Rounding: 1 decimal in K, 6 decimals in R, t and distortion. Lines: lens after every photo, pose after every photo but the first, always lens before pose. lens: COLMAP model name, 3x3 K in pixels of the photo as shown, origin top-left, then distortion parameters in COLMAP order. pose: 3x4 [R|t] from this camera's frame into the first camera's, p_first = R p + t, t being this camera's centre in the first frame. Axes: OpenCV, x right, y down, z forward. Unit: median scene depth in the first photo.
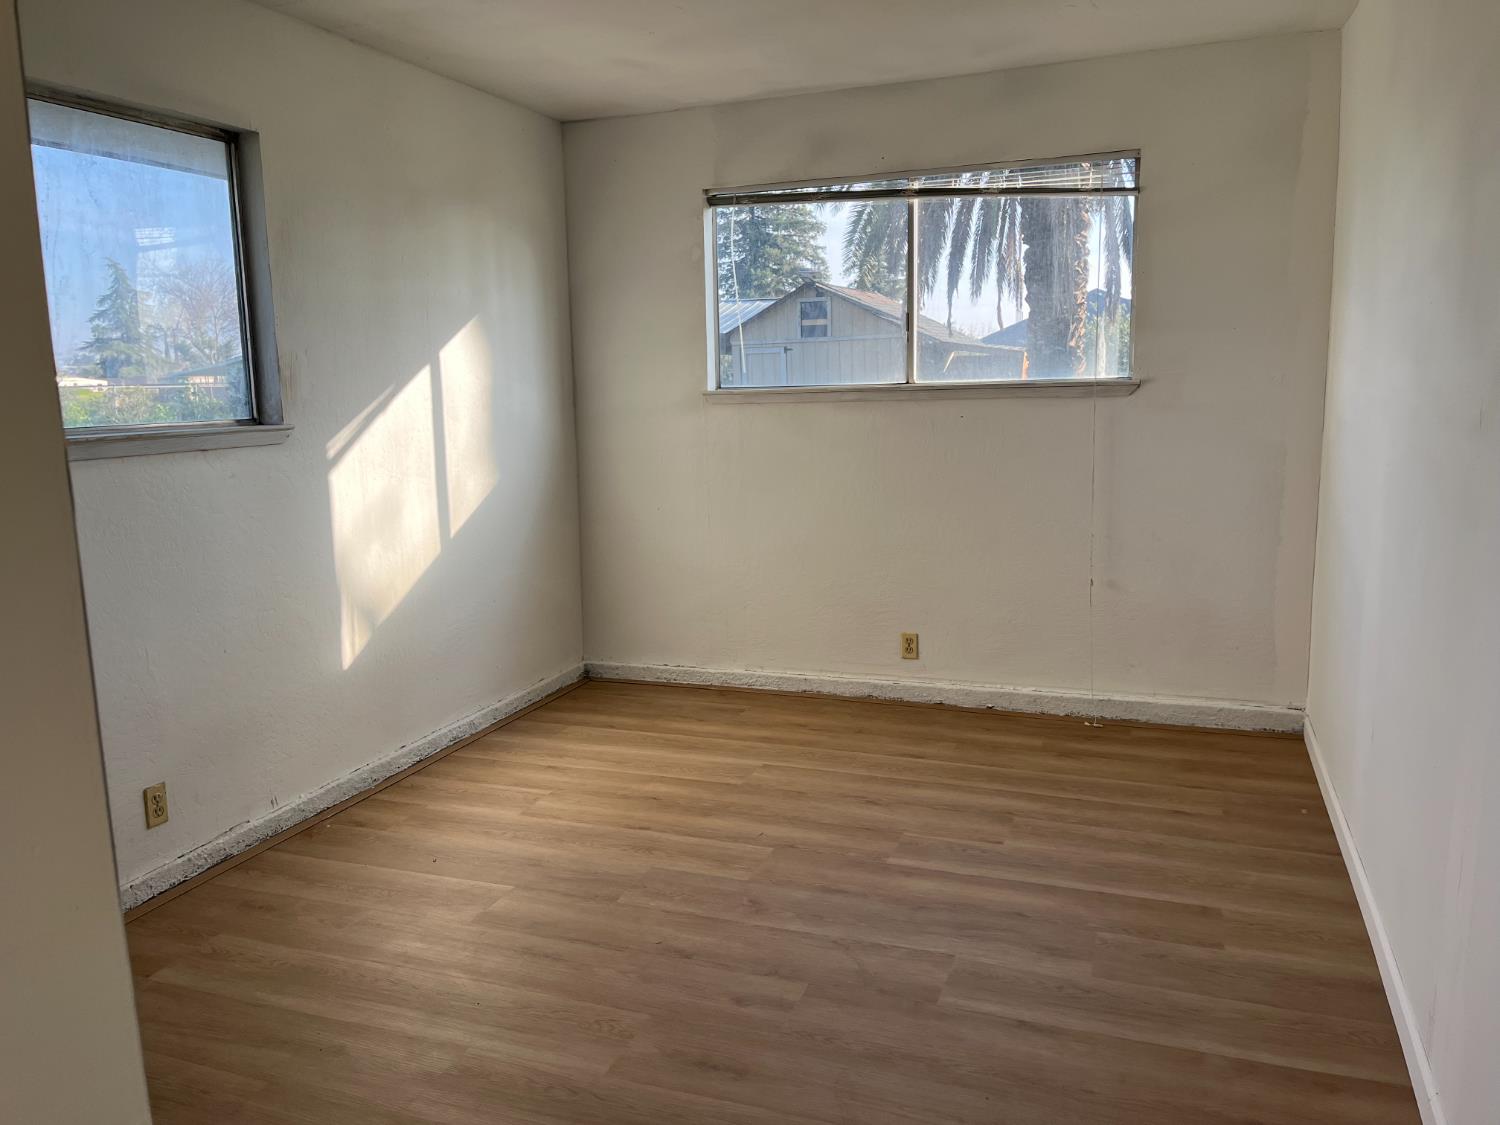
lens RADIAL K [[1124.2, 0, 755.7], [0, 1124.2, 570.7], [0, 0, 1]] dist [0.073601, -0.096908]
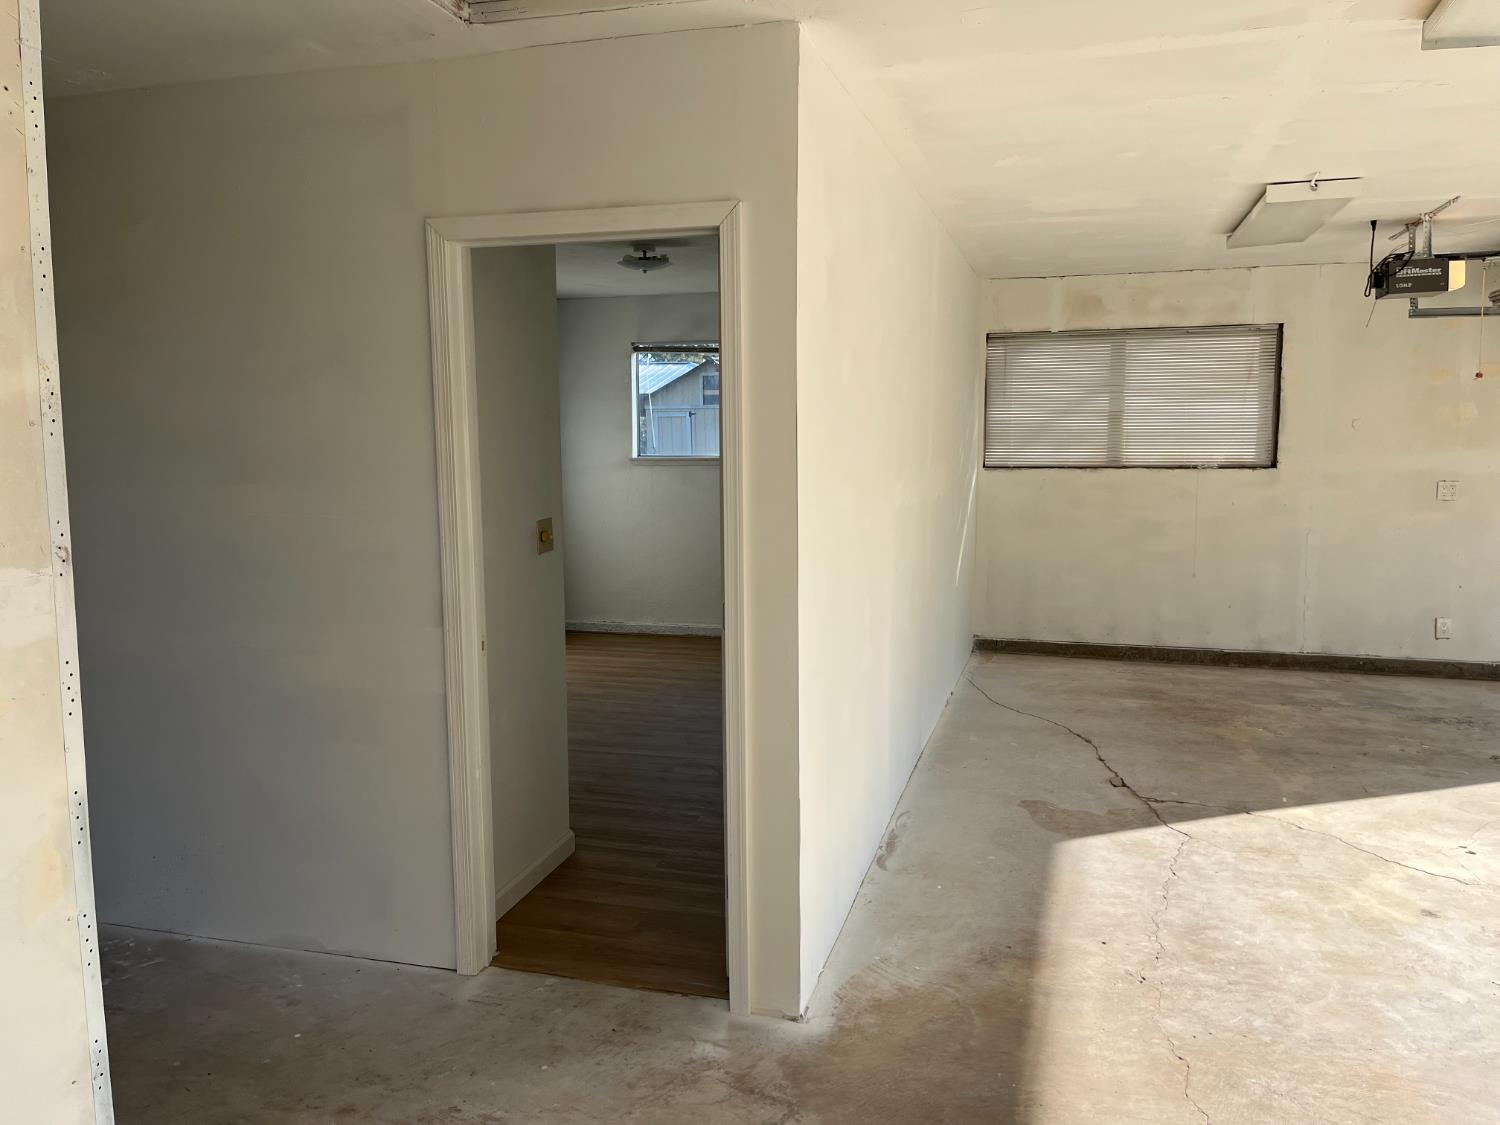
lens RADIAL K [[1124.2, 0, 755.7], [0, 1124.2, 570.7], [0, 0, 1]] dist [0.073601, -0.096908]
pose [[0.997083, 0.009398, 0.075748, 0.015715], [-0.006432, 0.999207, -0.039303, 0.077509], [-0.076057, 0.038701, 0.996352, -0.709390]]
